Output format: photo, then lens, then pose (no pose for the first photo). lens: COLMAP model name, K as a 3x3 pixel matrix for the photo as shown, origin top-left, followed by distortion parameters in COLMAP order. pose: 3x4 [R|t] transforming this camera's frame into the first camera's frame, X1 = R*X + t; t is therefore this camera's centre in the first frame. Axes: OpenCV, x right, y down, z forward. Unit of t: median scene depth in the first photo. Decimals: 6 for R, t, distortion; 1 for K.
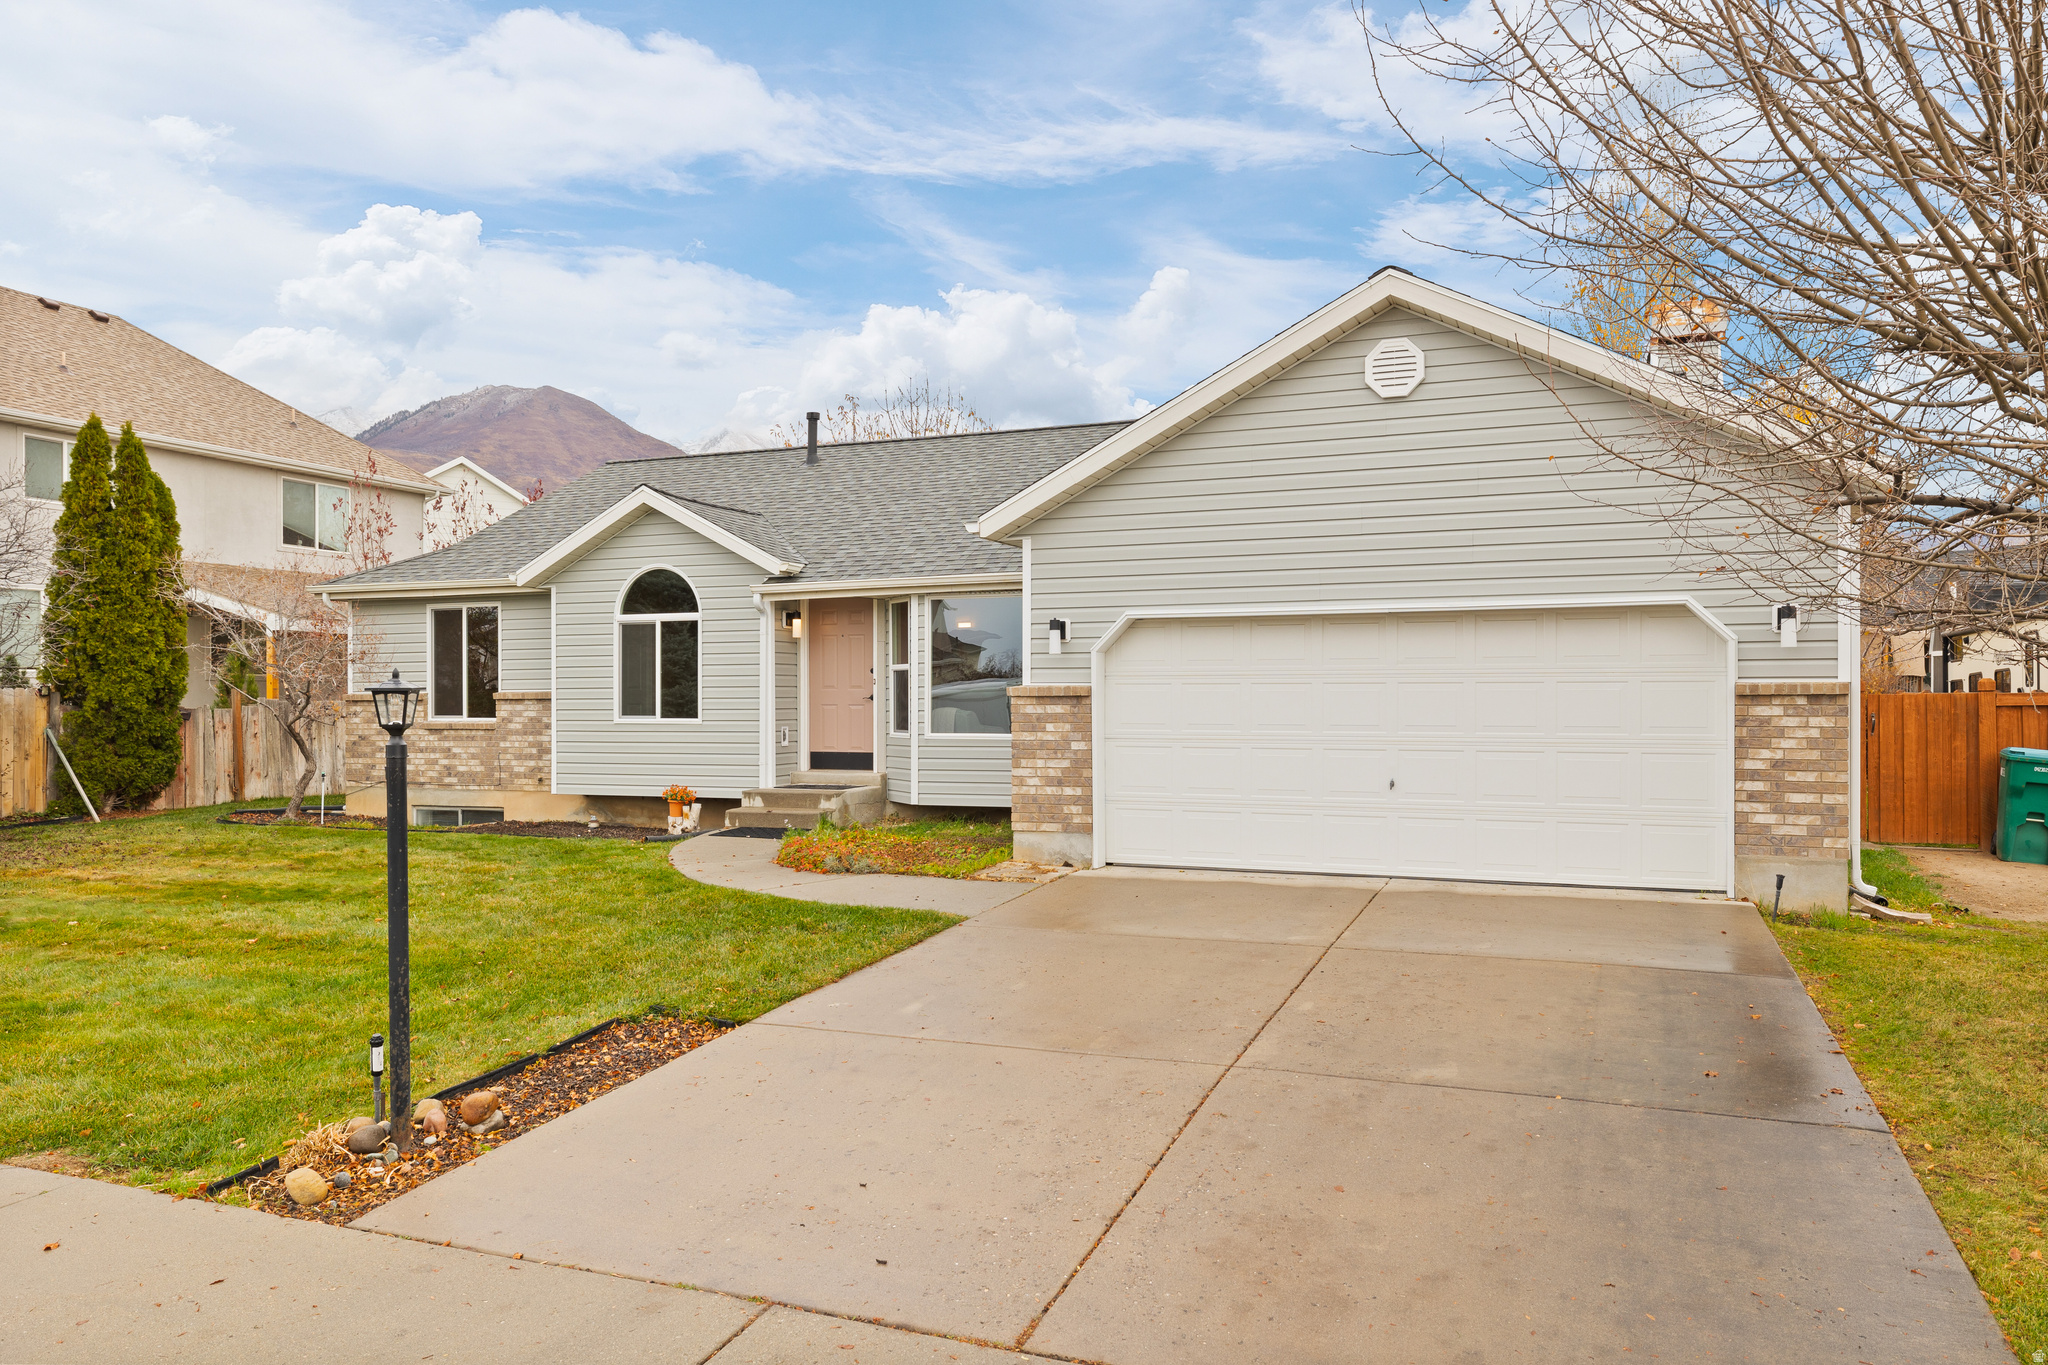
lens RADIAL K [[1465.8, 0, 1024.4], [0, 1465.8, 699.9], [0, 0, 1]] dist [0.005787, -0.000263]
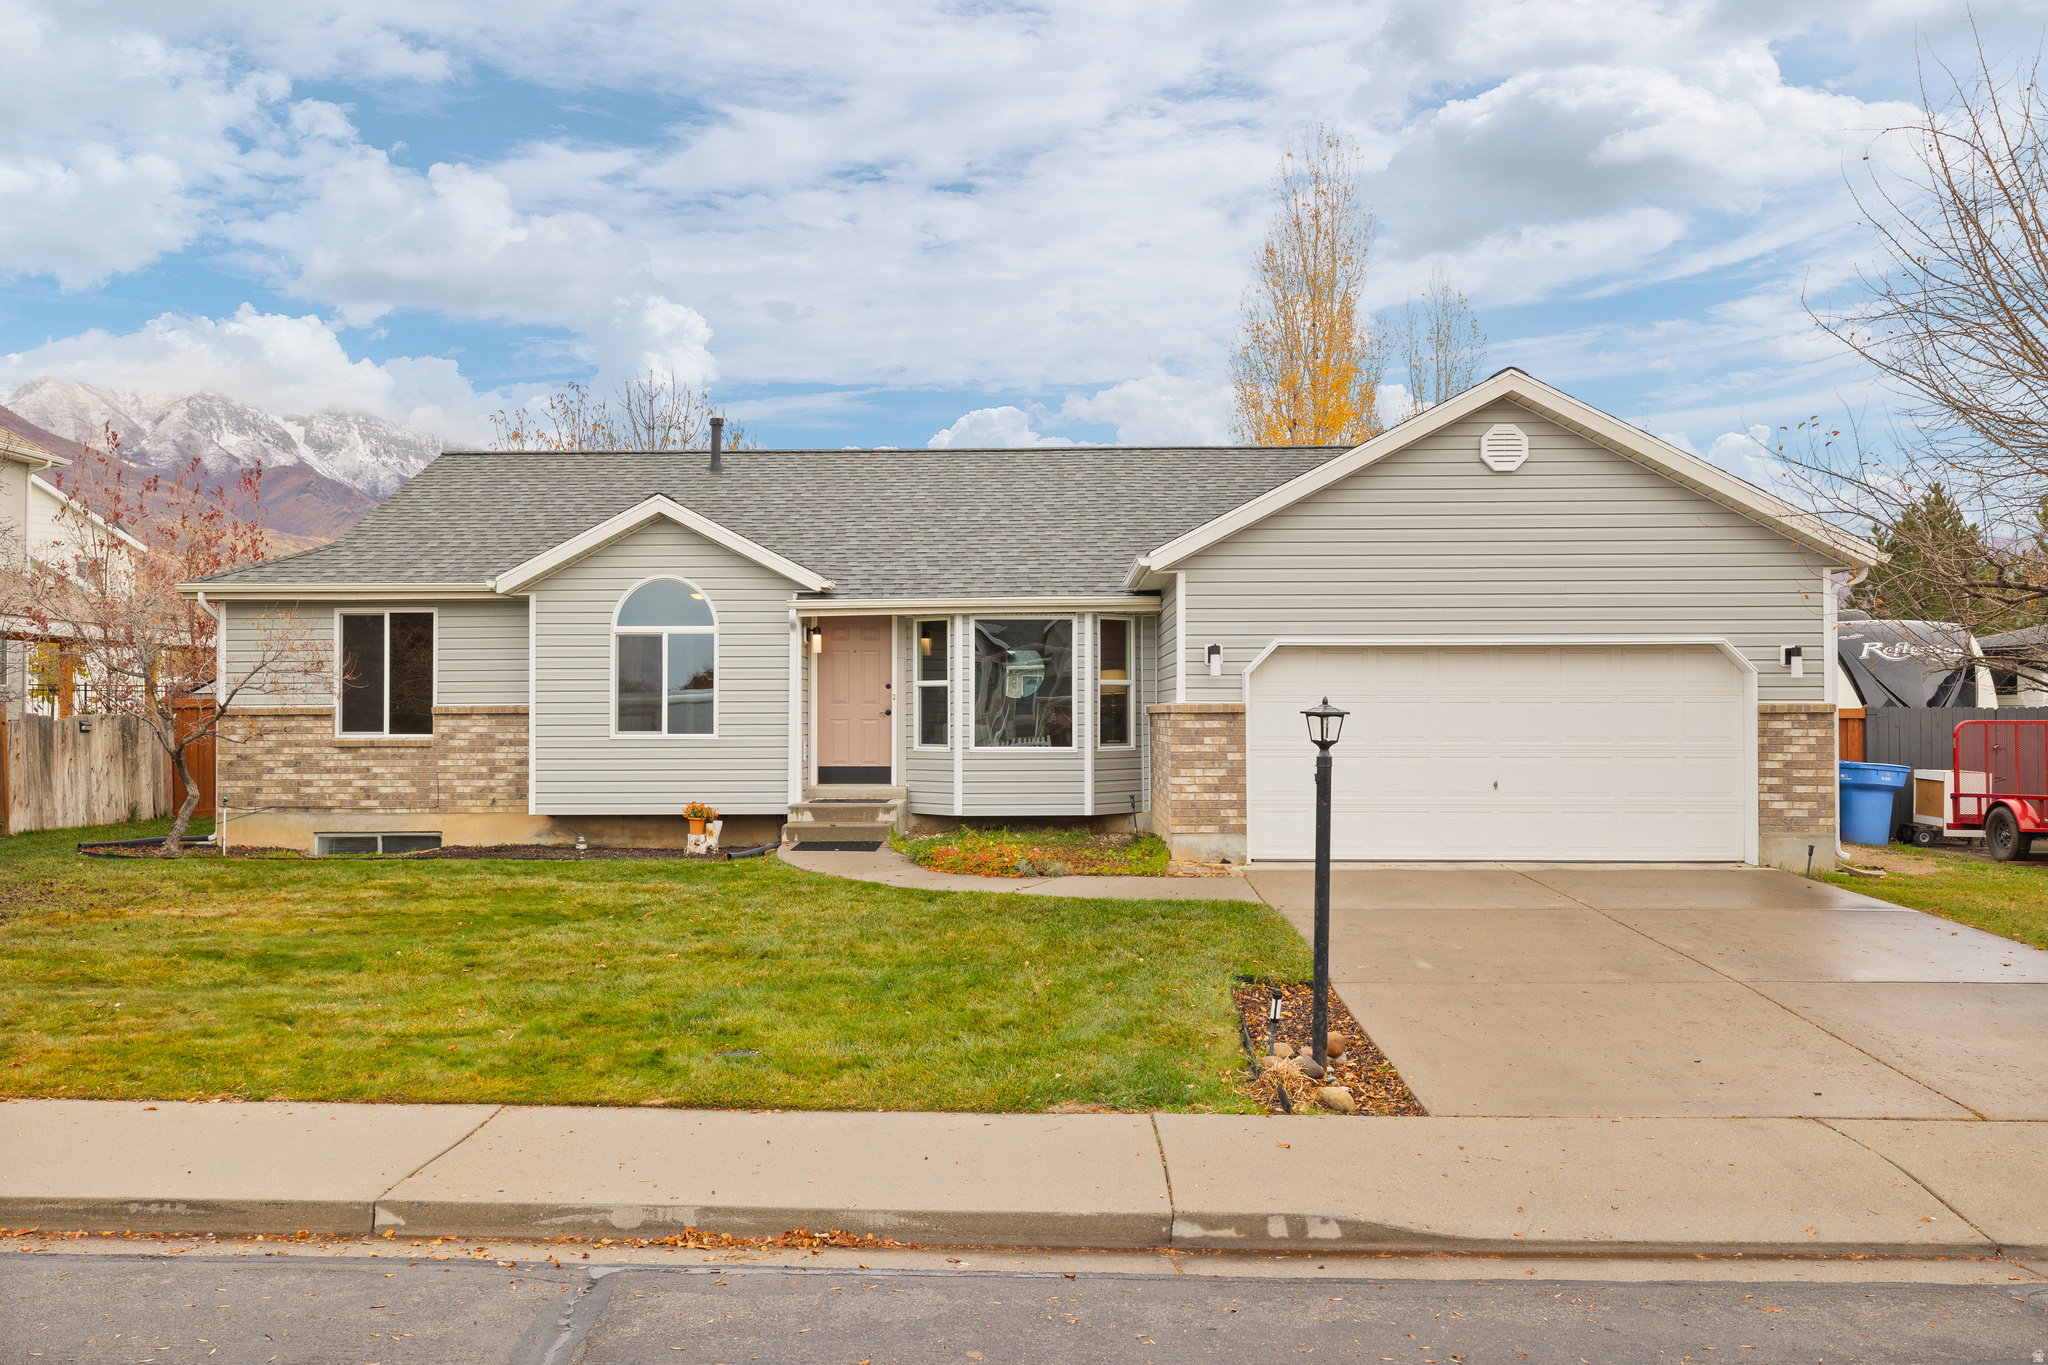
lens RADIAL K [[1591.8, 0, 1026.6], [0, 1591.8, 680.7], [0, 0, 1]] dist [0.001792, -0.001641]
pose [[0.932977, 0.007482, 0.359858, -0.433661], [-0.000787, 0.999824, -0.018747, -0.003288], [-0.359935, 0.017208, 0.932819, -0.073324]]
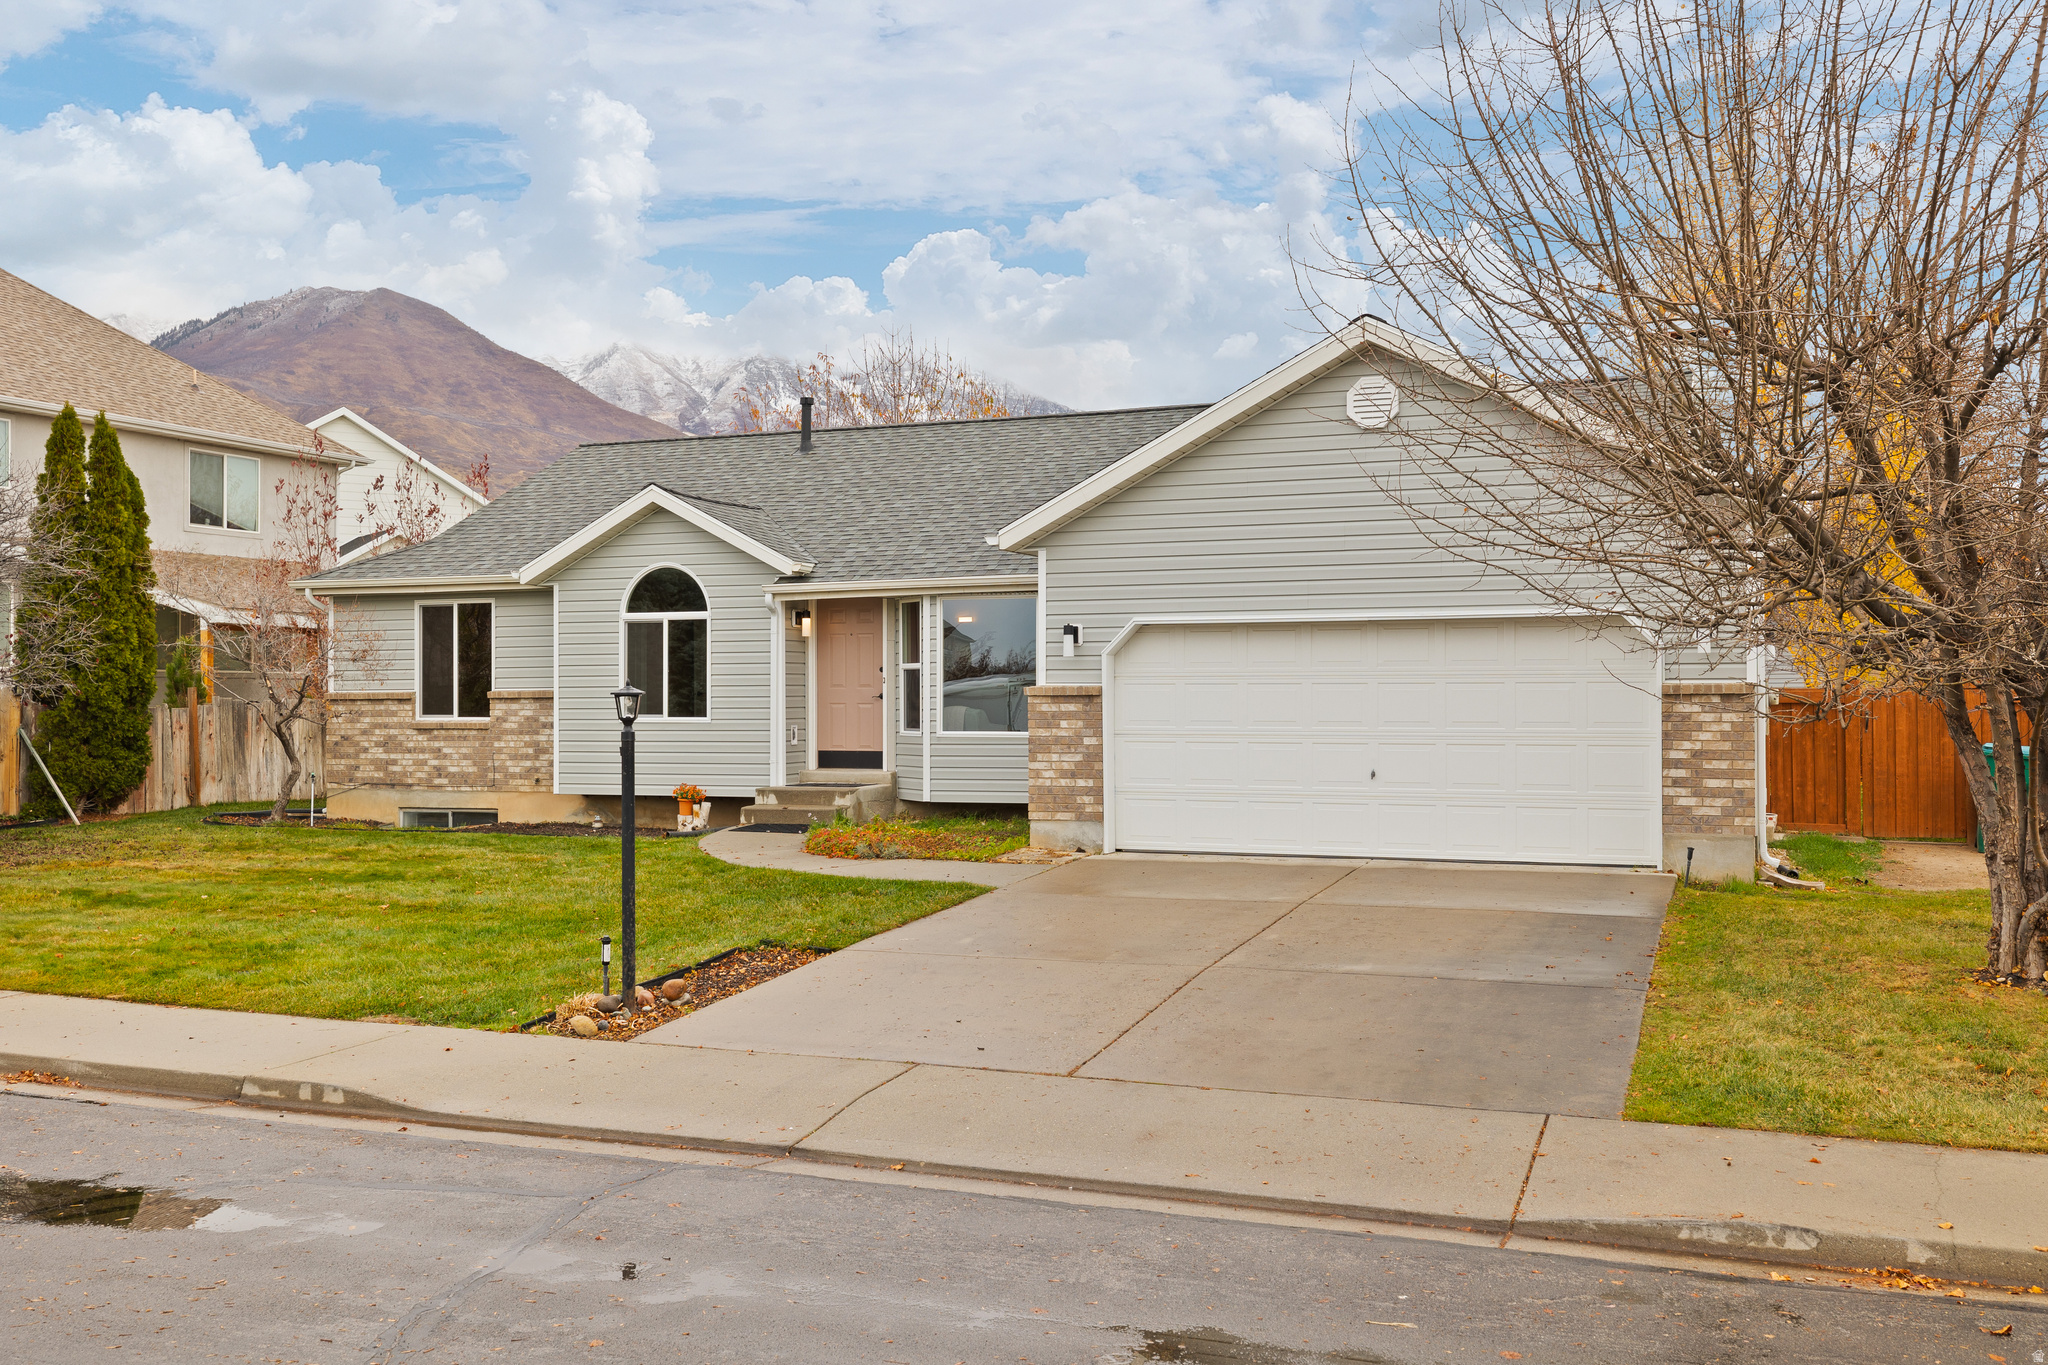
lens RADIAL K [[1934.3, 0, 1020.2], [0, 1934.3, 676.7], [0, 0, 1]] dist [0.005768, 0.000000]
pose [[0.999960, -0.000915, 0.008879, -0.021664], [0.001005, 0.999948, -0.010127, -0.001473], [-0.008869, 0.010135, 0.999909, -0.339234]]
